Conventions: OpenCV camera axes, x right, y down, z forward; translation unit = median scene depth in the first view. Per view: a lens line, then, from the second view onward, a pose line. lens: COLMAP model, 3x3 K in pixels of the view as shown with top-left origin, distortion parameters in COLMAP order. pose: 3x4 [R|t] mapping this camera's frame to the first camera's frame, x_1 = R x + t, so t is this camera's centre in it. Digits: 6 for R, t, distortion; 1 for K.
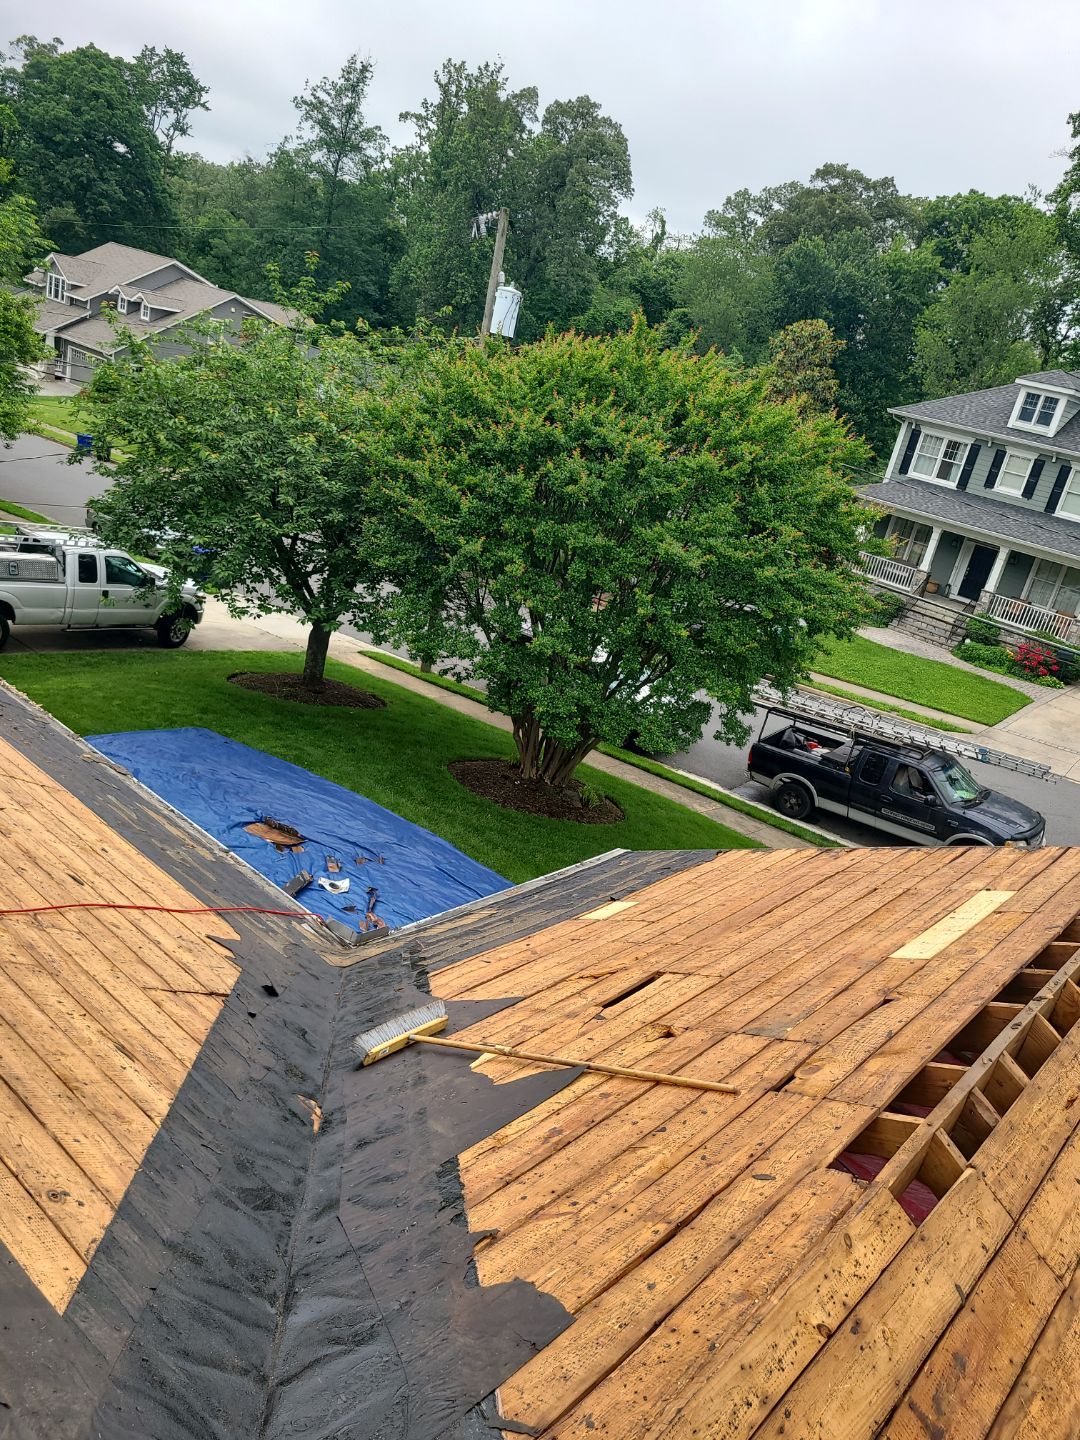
lens RADIAL K [[1071.8, 0, 568.4], [0, 1071.8, 709.1], [0, 0, 1]] dist [0.065598, -0.040219]
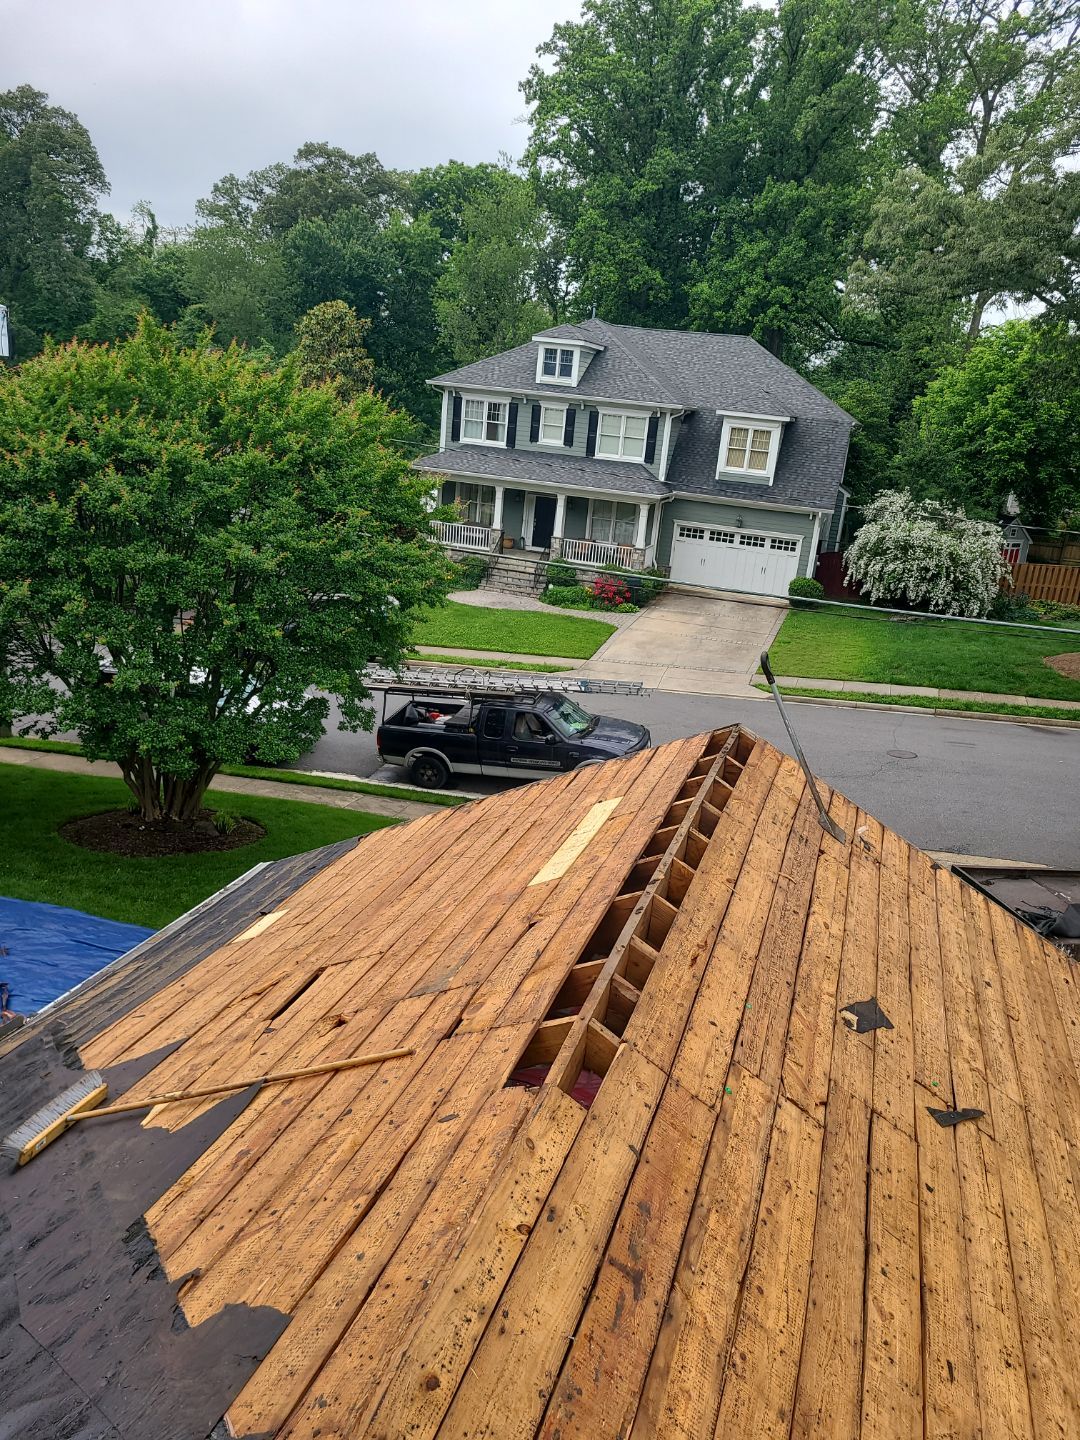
lens RADIAL K [[1071.8, 0, 550.5], [0, 1071.8, 727.3], [0, 0, 1]] dist [0.065598, -0.040219]
pose [[0.921261, -0.239608, 0.306376, 0.013375], [0.231371, 0.970791, 0.063503, 0.006404], [-0.312643, 0.012384, 0.949790, -0.010450]]
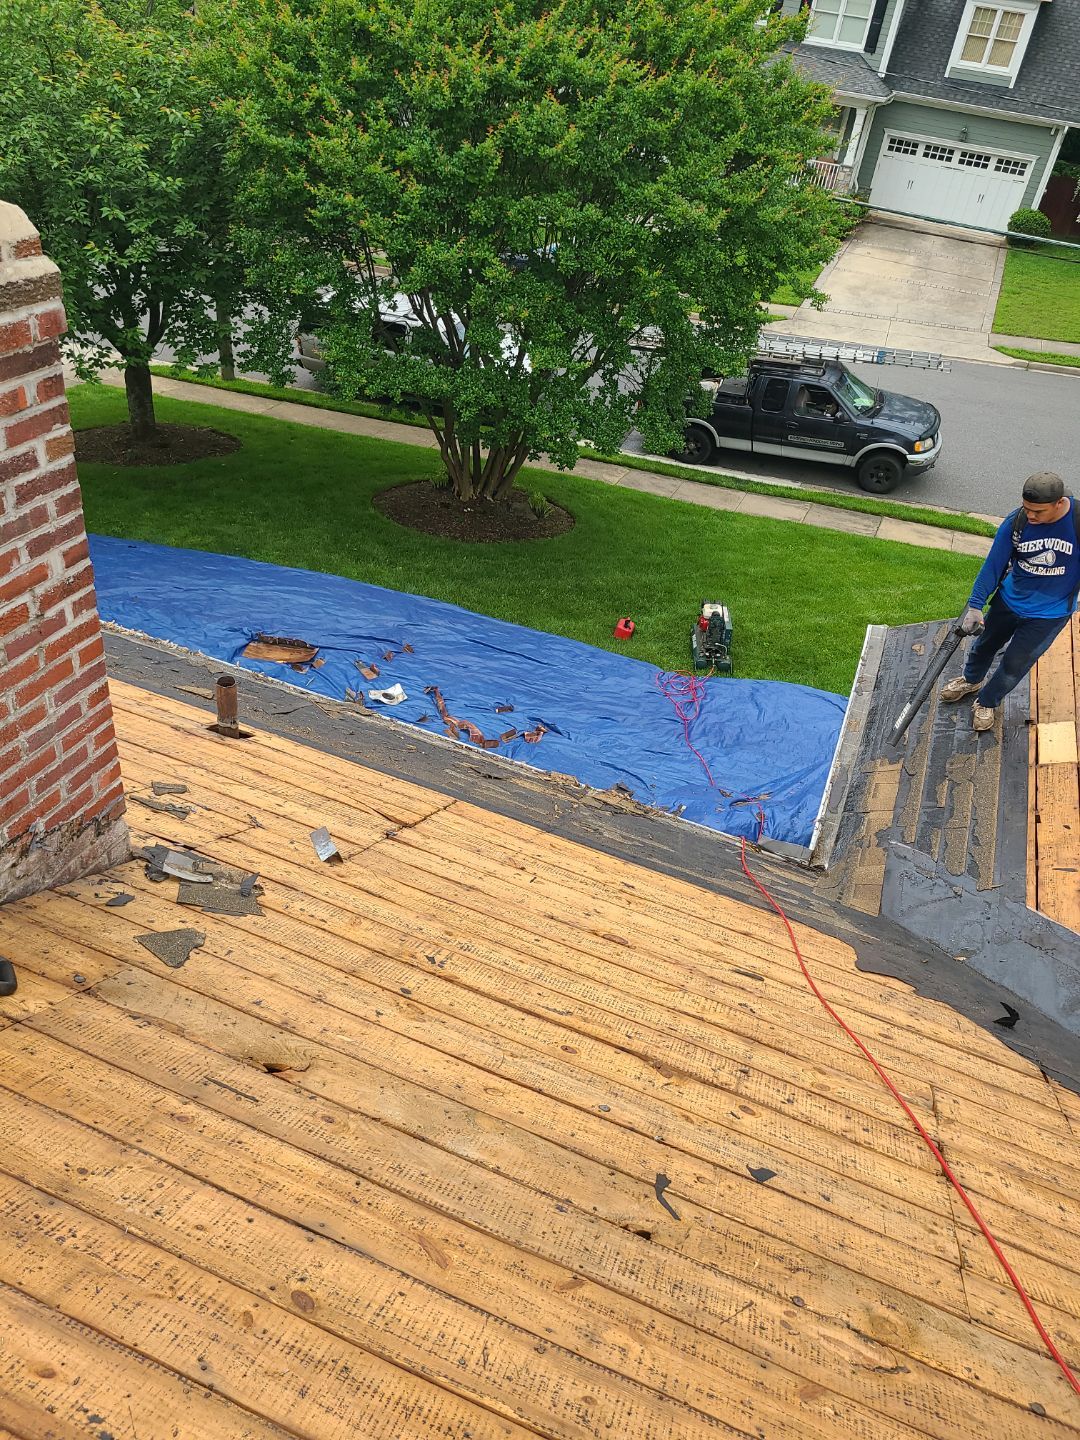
lens RADIAL K [[1071.8, 0, 498.3], [0, 1071.8, 679.5], [0, 0, 1]] dist [0.065598, -0.040219]
pose [[0.942618, -0.267169, 0.200229, -0.201187], [0.185633, 0.917861, 0.350815, -0.092302], [-0.277509, -0.293516, 0.914788, 0.115467]]
